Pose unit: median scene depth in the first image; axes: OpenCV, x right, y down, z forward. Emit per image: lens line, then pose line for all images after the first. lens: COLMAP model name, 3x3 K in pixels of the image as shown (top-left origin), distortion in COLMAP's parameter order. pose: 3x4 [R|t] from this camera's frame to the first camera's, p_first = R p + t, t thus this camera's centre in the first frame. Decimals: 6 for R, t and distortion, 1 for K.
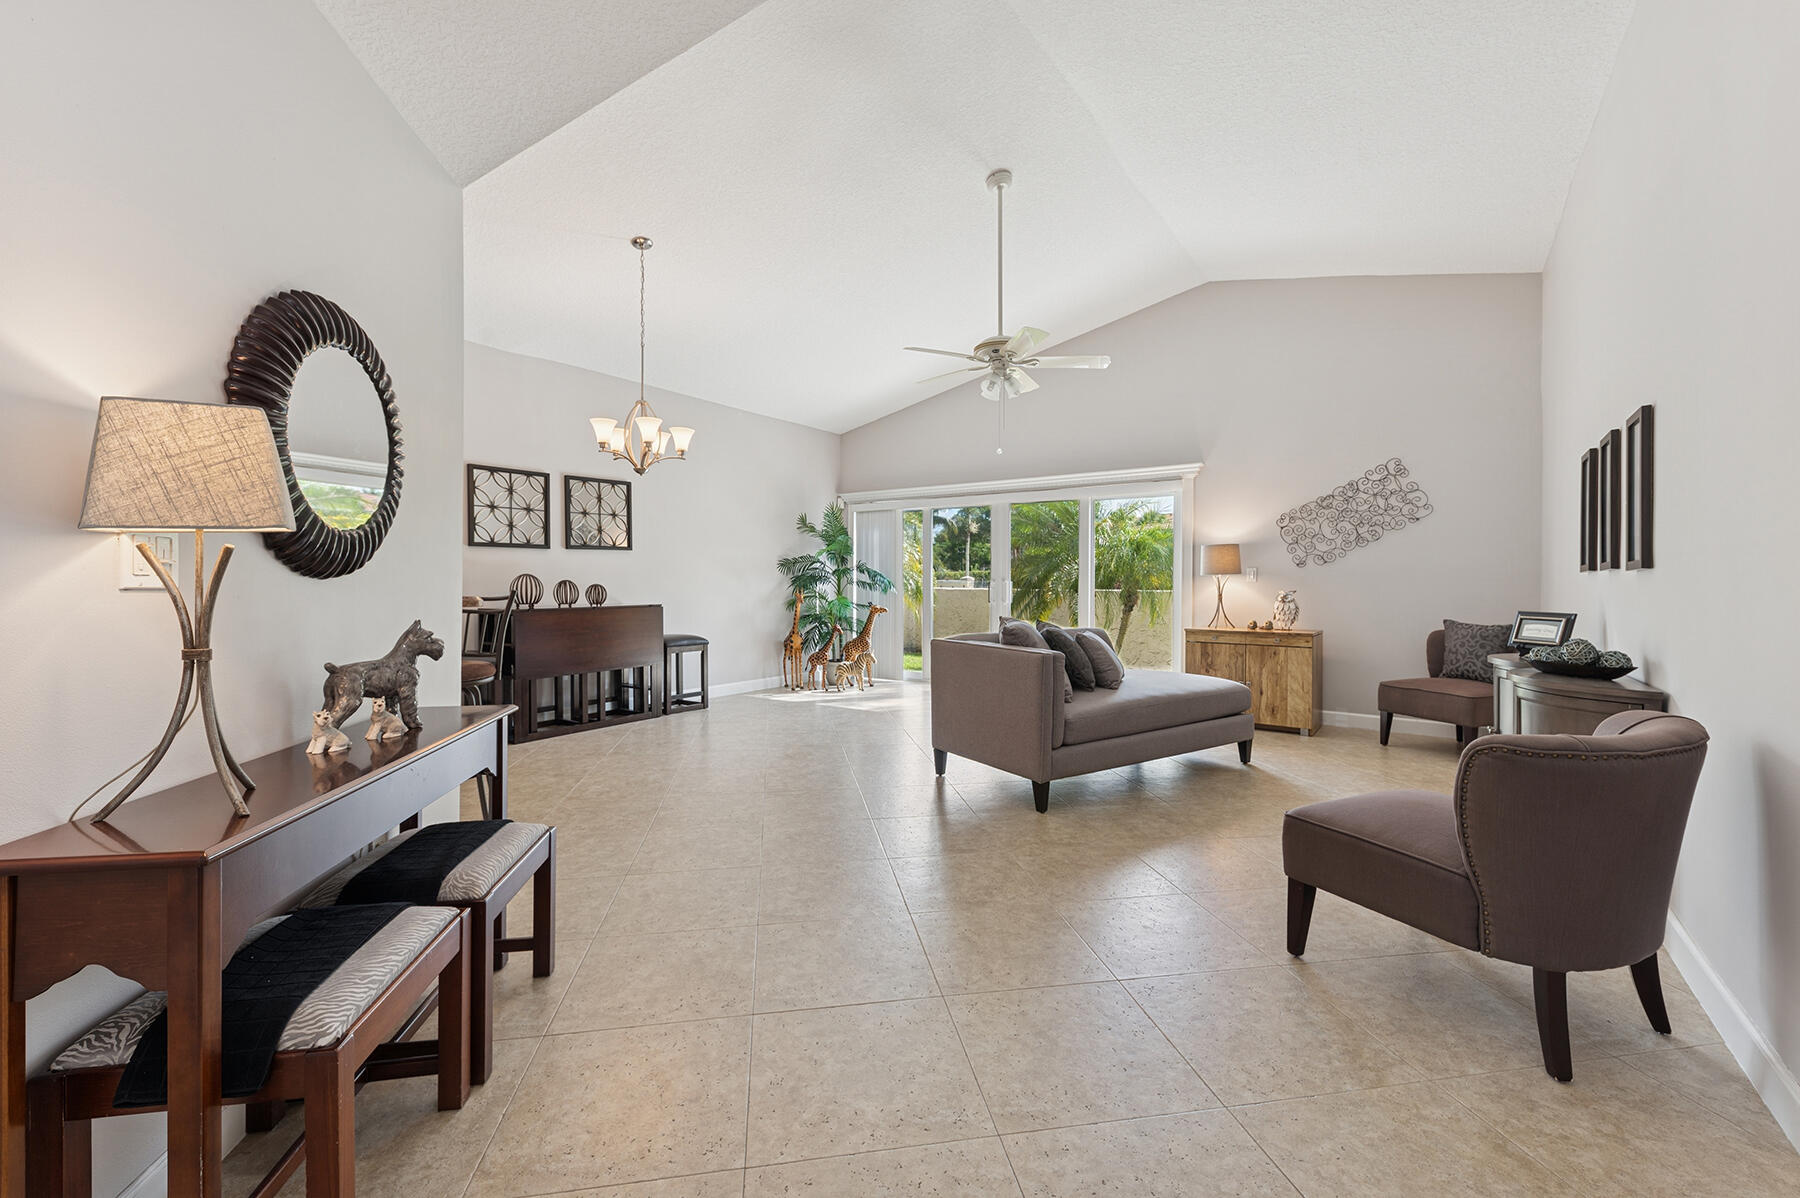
lens RADIAL K [[752.9, 0, 895.5], [0, 752.9, 596.6], [0, 0, 1]] dist [0.000417, 0.000443]
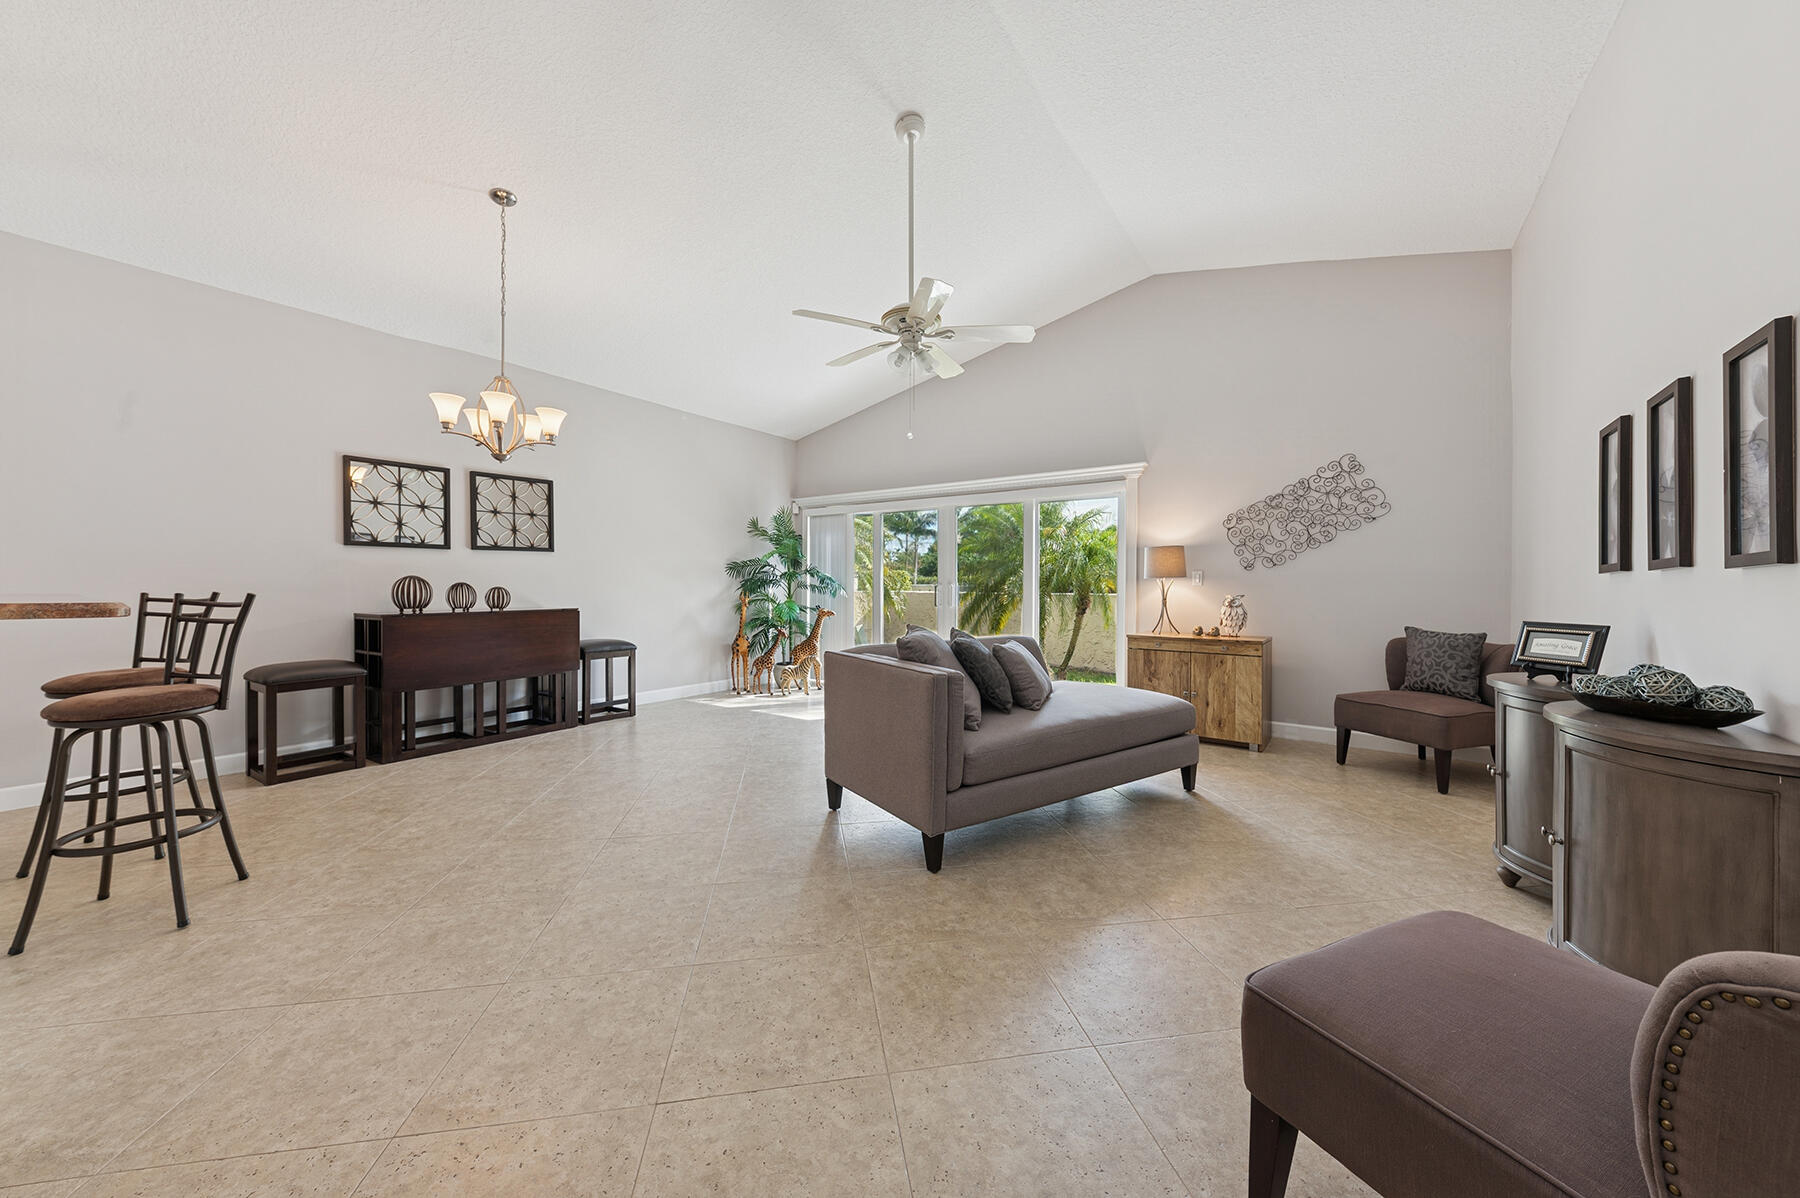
lens RADIAL K [[646.2, 0, 903.2], [0, 646.2, 595.9], [0, 0, 1]] dist [0.003148, -0.002151]
pose [[0.999938, 0.001351, 0.011078, 0.101651], [-0.001301, 0.999989, -0.004519, -0.002764], [-0.011084, 0.004504, 0.999928, 0.206173]]
